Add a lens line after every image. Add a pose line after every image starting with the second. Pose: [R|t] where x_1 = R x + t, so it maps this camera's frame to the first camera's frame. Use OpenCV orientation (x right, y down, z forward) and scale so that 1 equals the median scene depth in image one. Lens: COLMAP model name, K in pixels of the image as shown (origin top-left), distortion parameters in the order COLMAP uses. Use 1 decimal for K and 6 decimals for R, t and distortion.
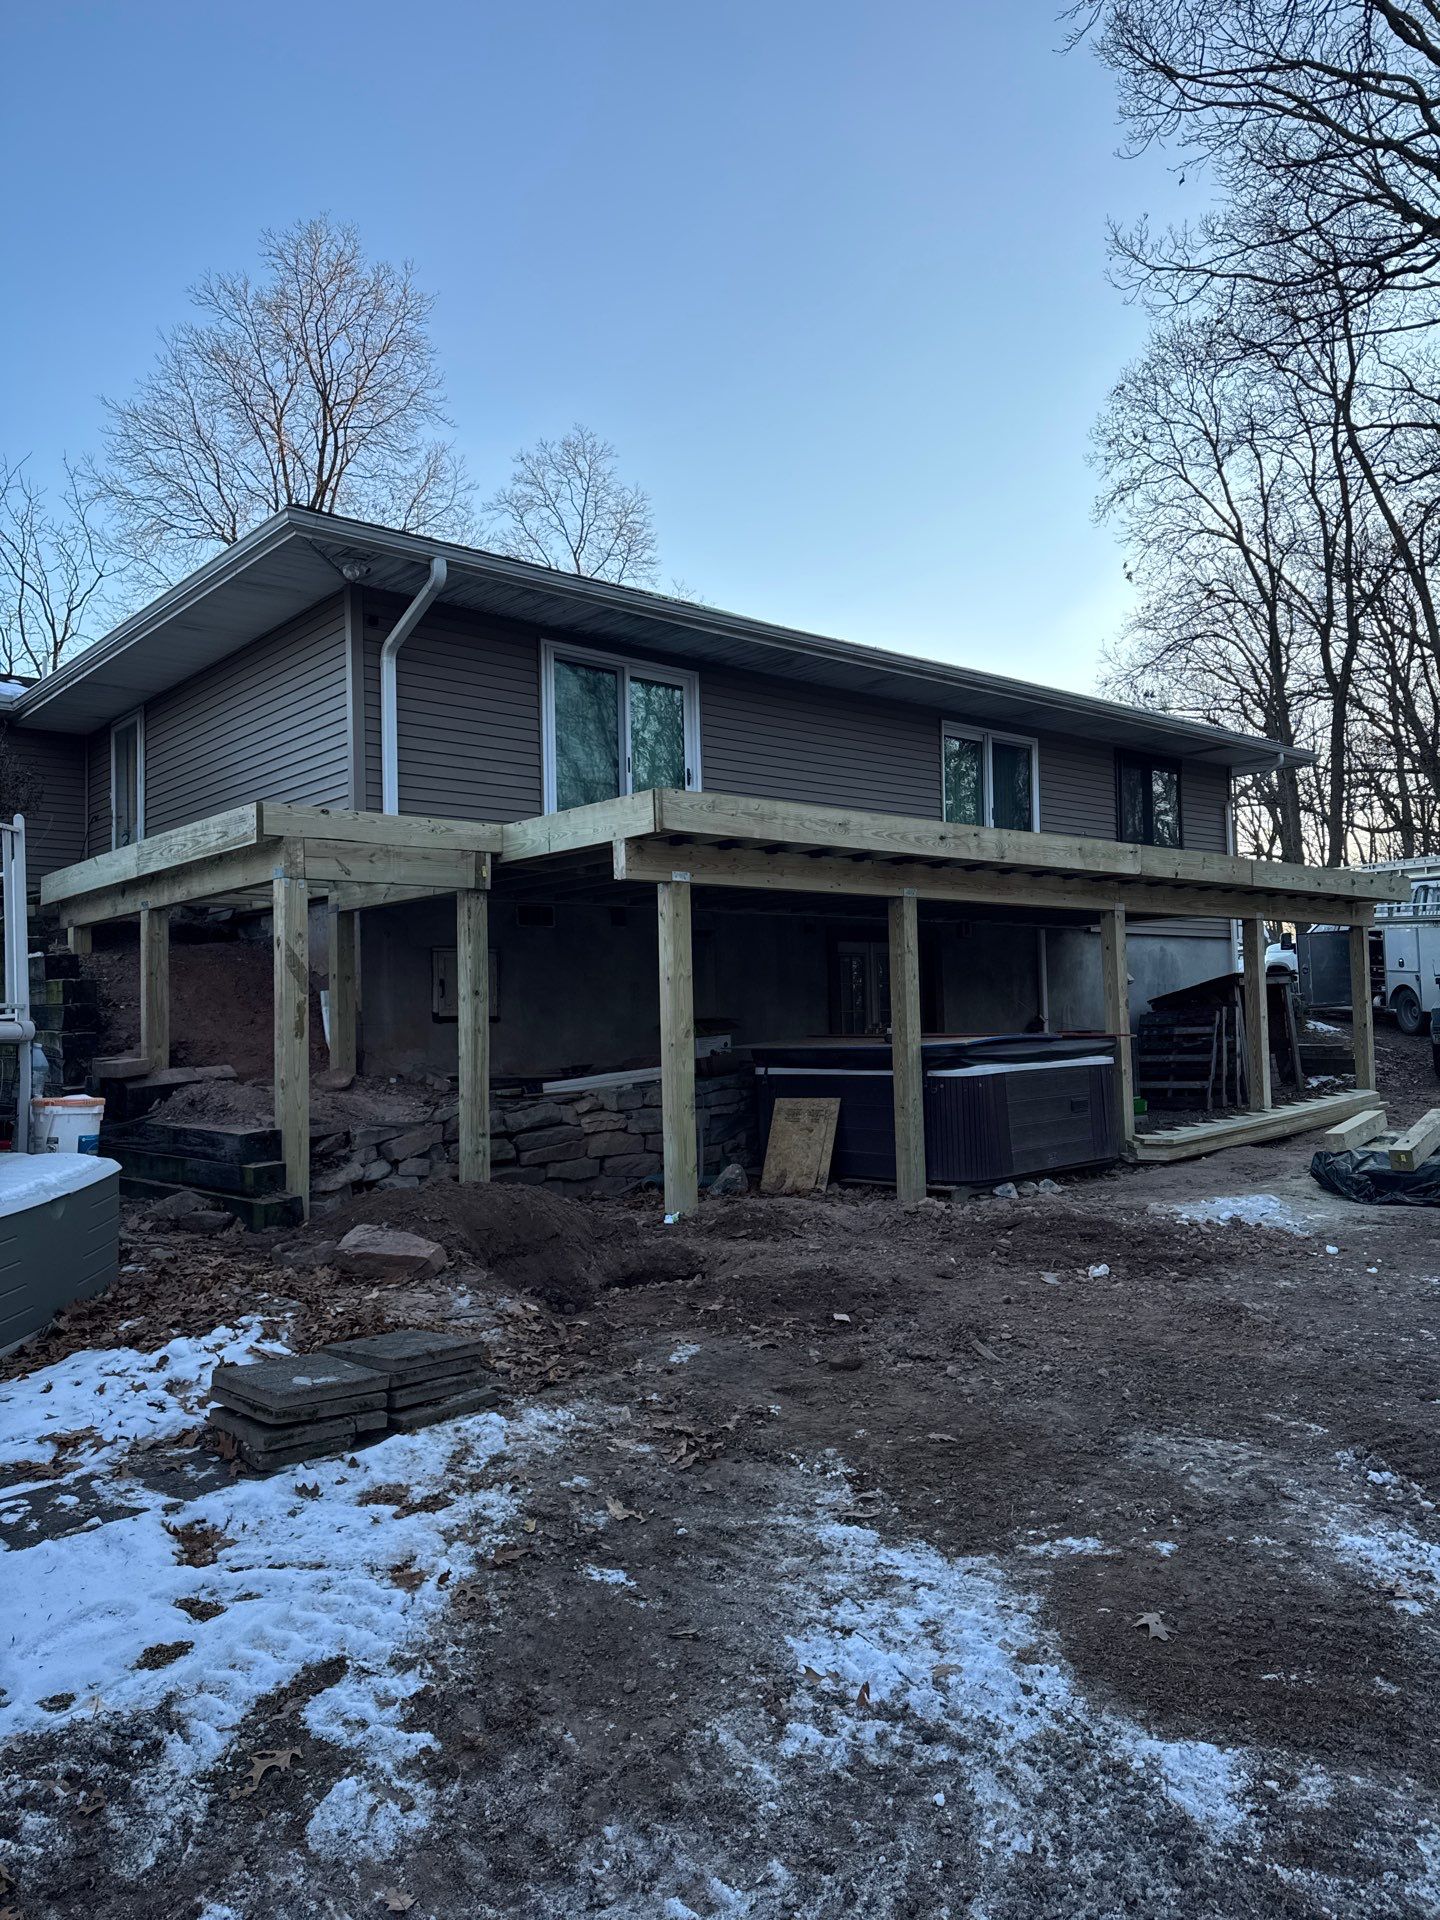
lens RADIAL K [[1334.1, 0, 732.6], [0, 1334.1, 956.4], [0, 0, 1]] dist [0.046723, 0.001463]
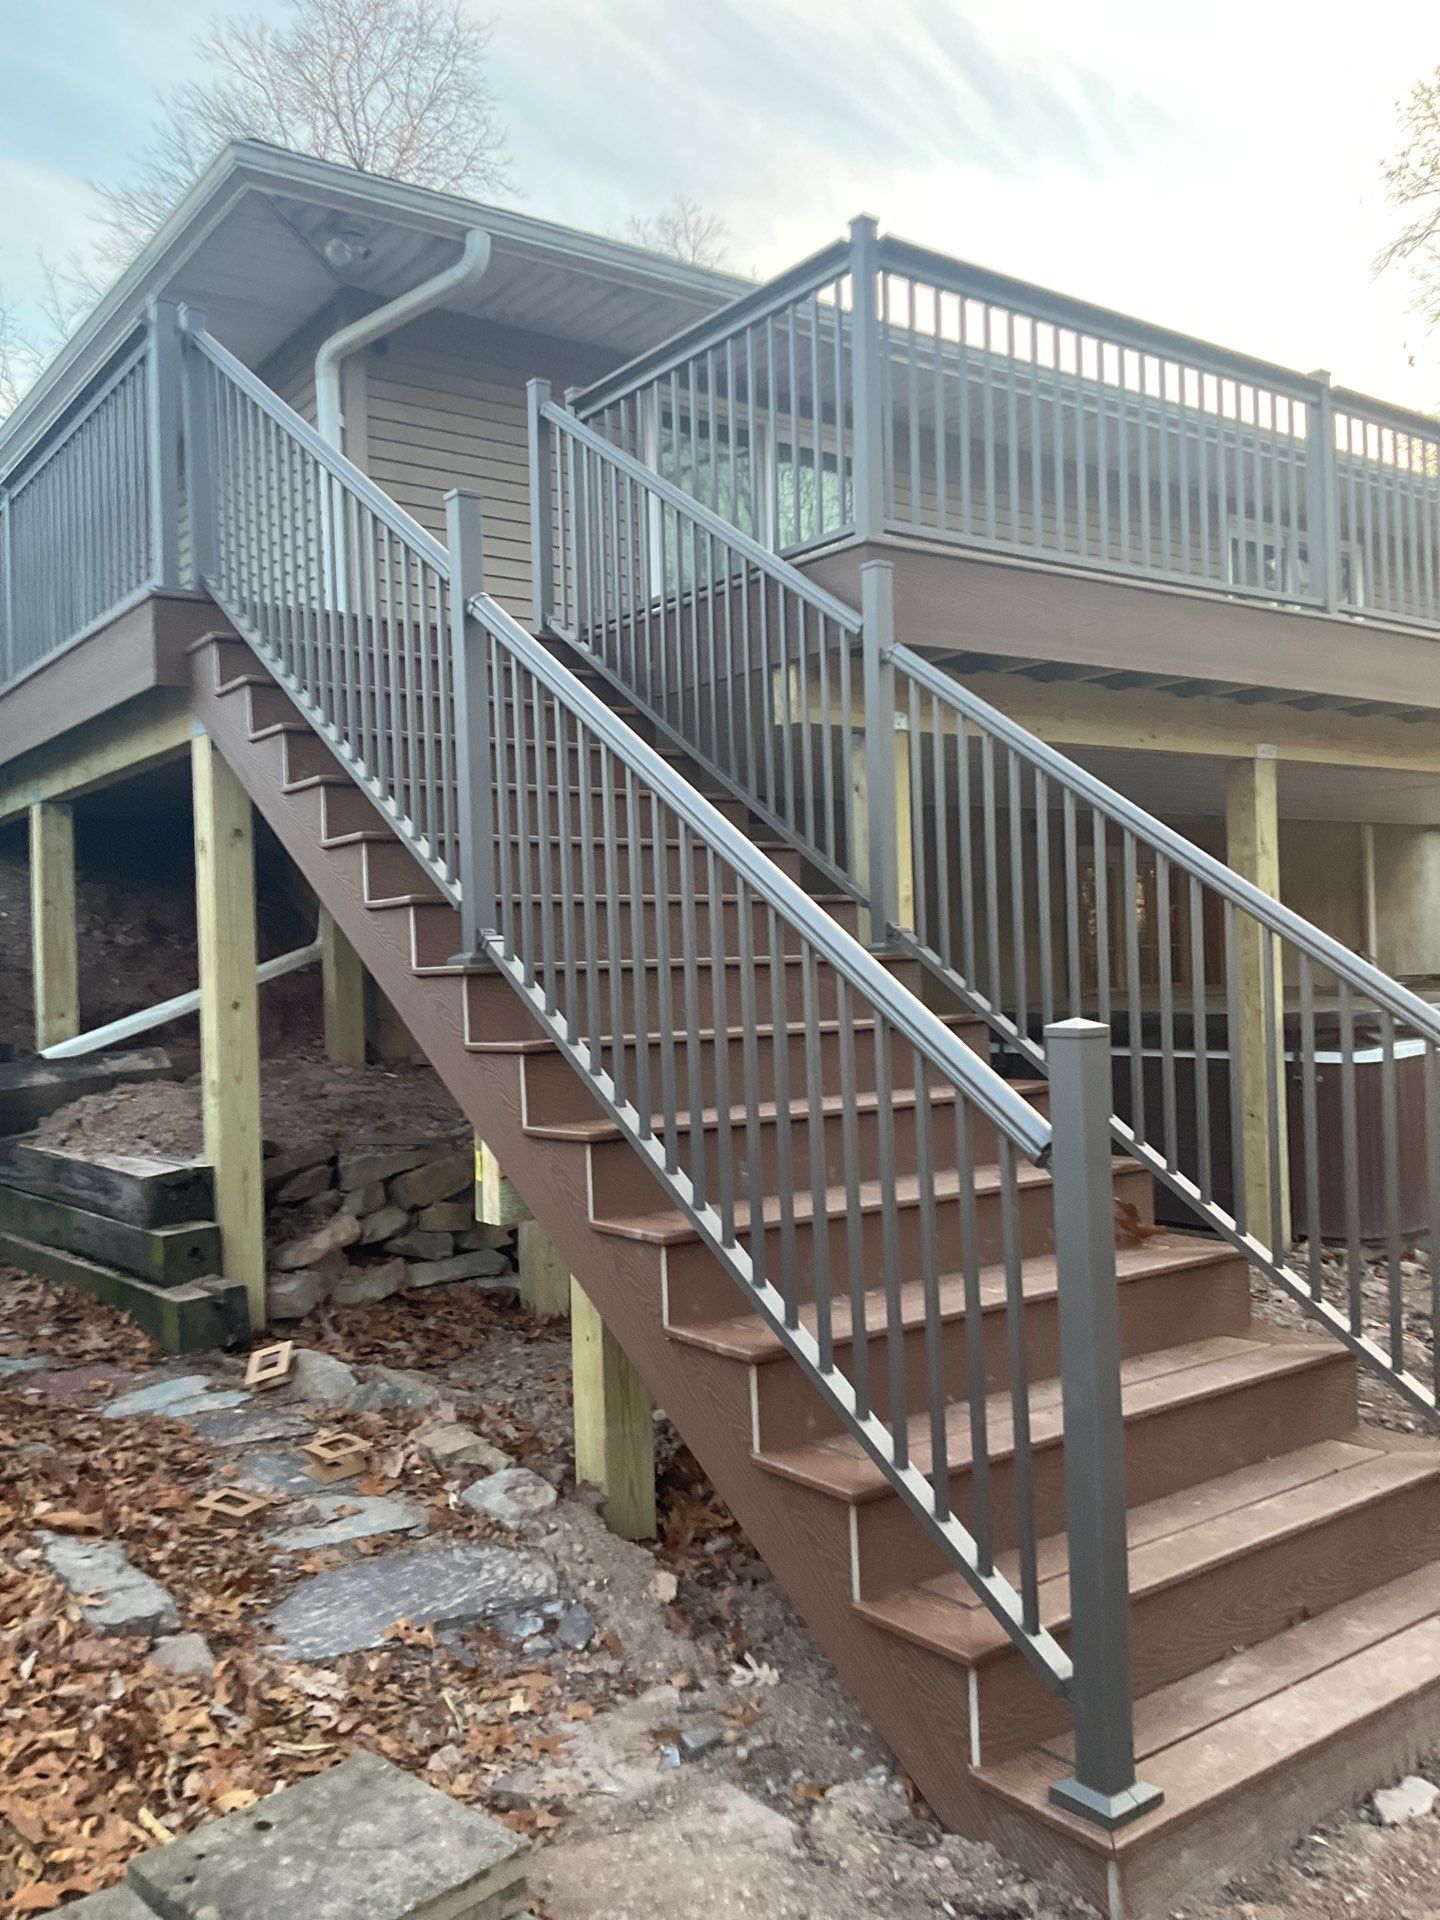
lens RADIAL K [[1602.0, 0, 715.4], [0, 1602.0, 962.4], [0, 0, 1]] dist [0.006019, 0.003073]
pose [[0.995546, -0.005412, -0.094126, -0.043083], [0.010447, 0.998536, 0.053079, 0.004564], [0.093701, -0.053826, 0.994144, 0.268414]]
